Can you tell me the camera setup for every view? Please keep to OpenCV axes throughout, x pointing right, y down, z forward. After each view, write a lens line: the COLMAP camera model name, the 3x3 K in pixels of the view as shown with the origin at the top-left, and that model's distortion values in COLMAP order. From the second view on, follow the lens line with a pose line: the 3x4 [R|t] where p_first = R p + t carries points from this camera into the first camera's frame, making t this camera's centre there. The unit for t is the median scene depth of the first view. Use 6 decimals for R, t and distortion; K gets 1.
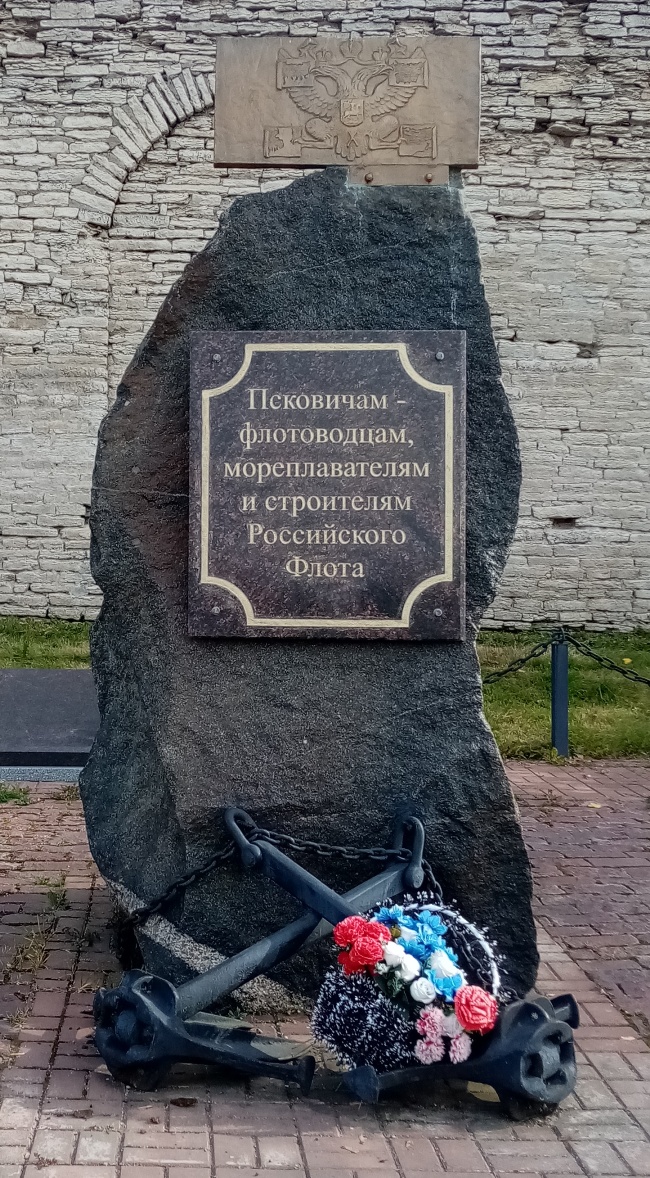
lens RADIAL K [[1373.2, 0, 323.0], [0, 1373.2, 589.8], [0, 0, 1]] dist [0.032305, 0.000000]
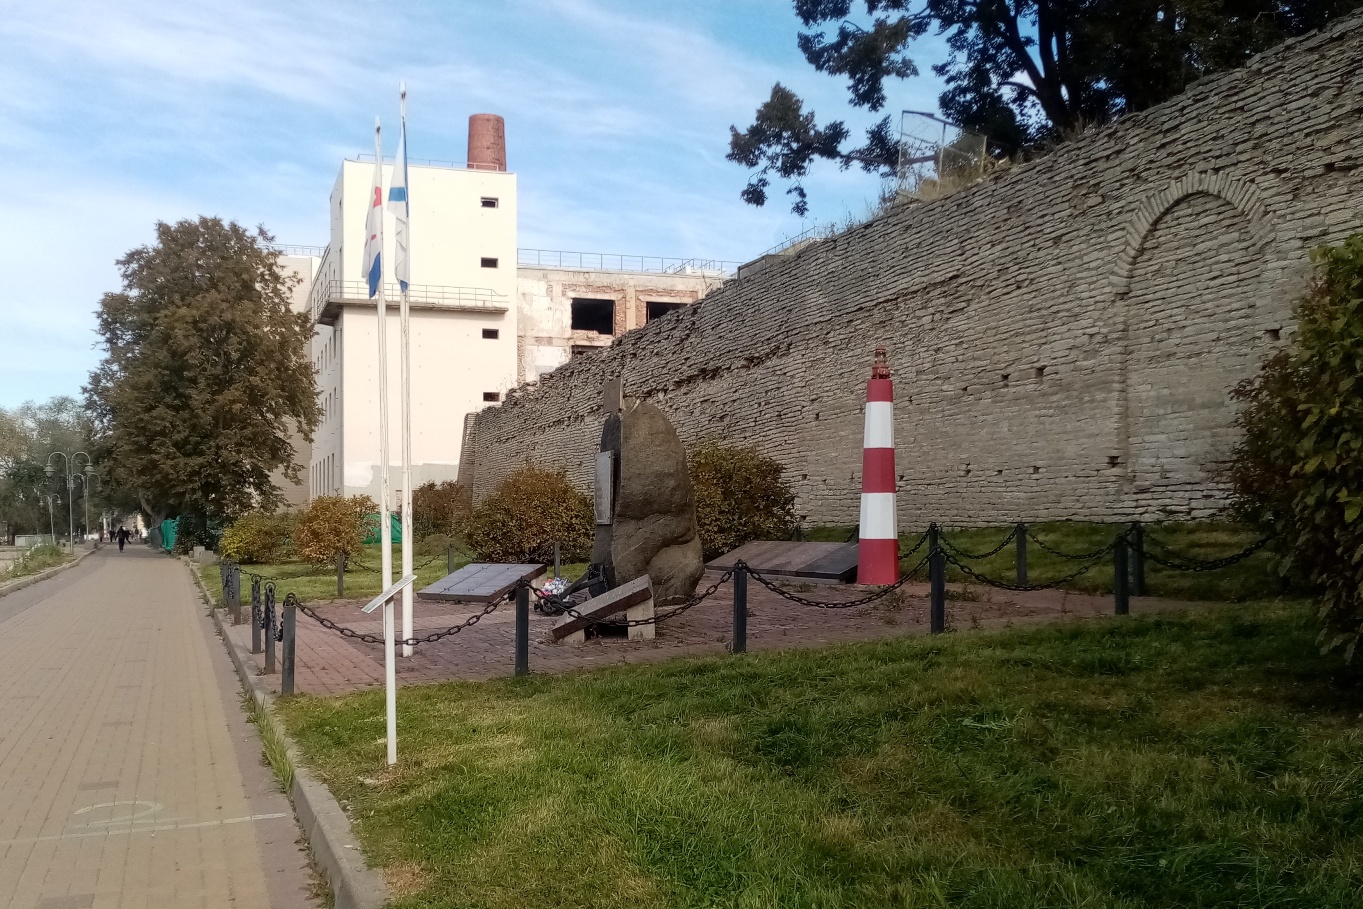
lens RADIAL K [[1211.0, 0, 681.2], [0, 1211.0, 461.8], [0, 0, 1]] dist [-0.012649, -0.031518]
pose [[0.365366, -0.057288, -0.929100, 1.038822], [0.019000, 0.998355, -0.054087, 0.017045], [0.930670, 0.002109, 0.365853, -0.064320]]
